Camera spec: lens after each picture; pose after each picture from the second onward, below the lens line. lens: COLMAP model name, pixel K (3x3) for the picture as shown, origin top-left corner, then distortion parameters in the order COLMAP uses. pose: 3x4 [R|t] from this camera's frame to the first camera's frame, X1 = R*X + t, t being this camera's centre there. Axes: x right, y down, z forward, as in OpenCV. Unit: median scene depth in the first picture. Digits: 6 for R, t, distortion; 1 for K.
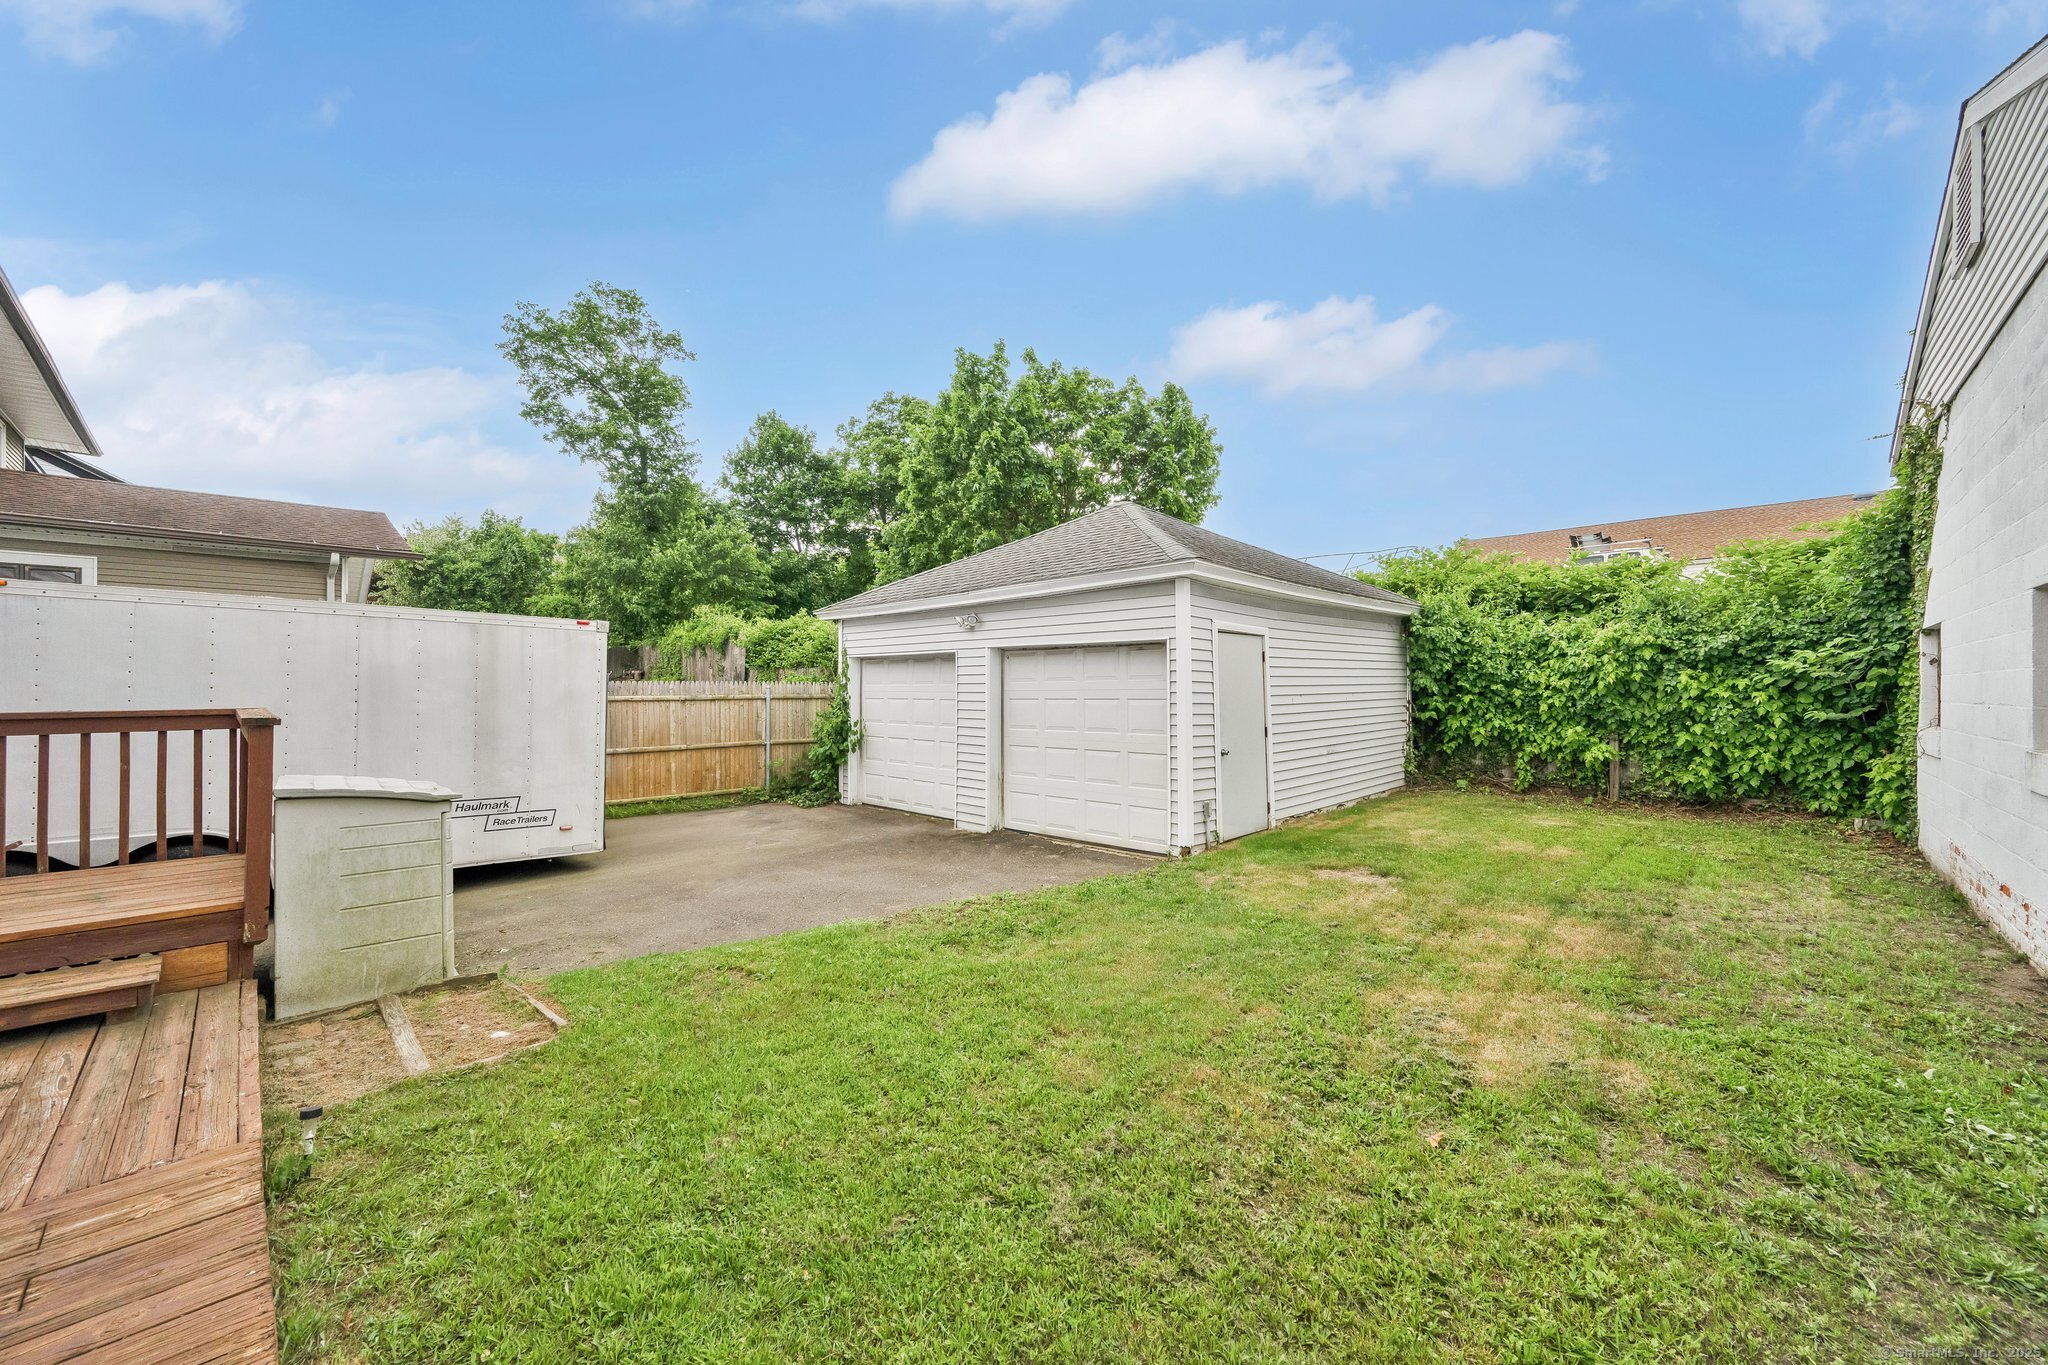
lens RADIAL K [[767.2, 0, 1025.6], [0, 767.2, 687.8], [0, 0, 1]] dist [-0.000323, -0.000010]
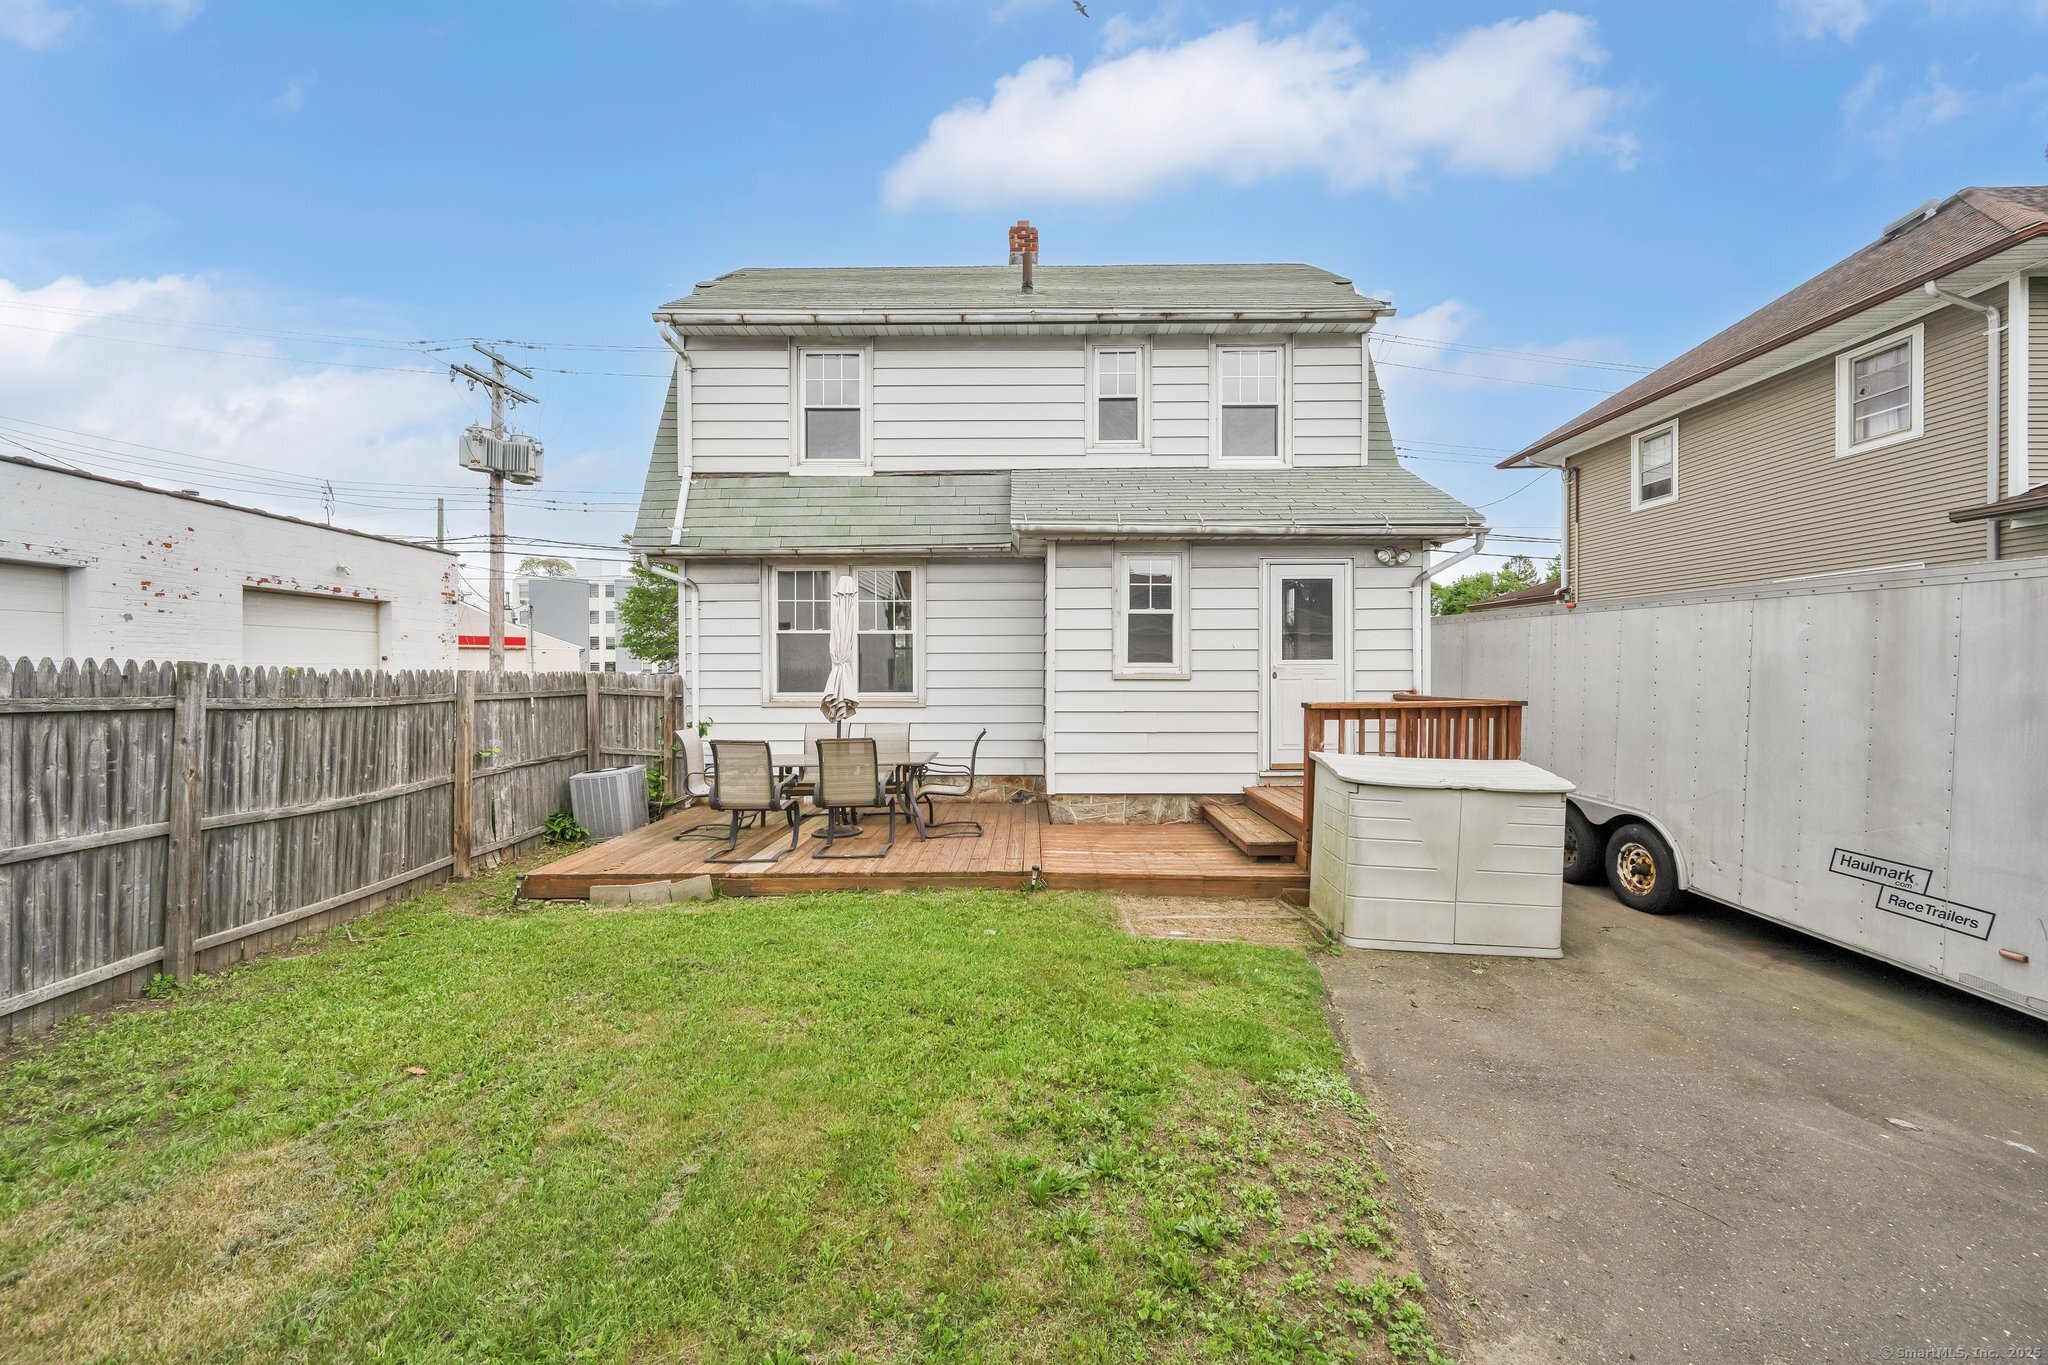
lens RADIAL K [[812.2, 0, 1023.3], [0, 812.2, 670.9], [0, 0, 1]] dist [-0.000600, -0.000133]
pose [[-0.721178, 0.002037, -0.692747, 0.293924], [0.005677, 0.999979, -0.002969, -0.016420], [0.692727, -0.006074, -0.721175, 0.984988]]
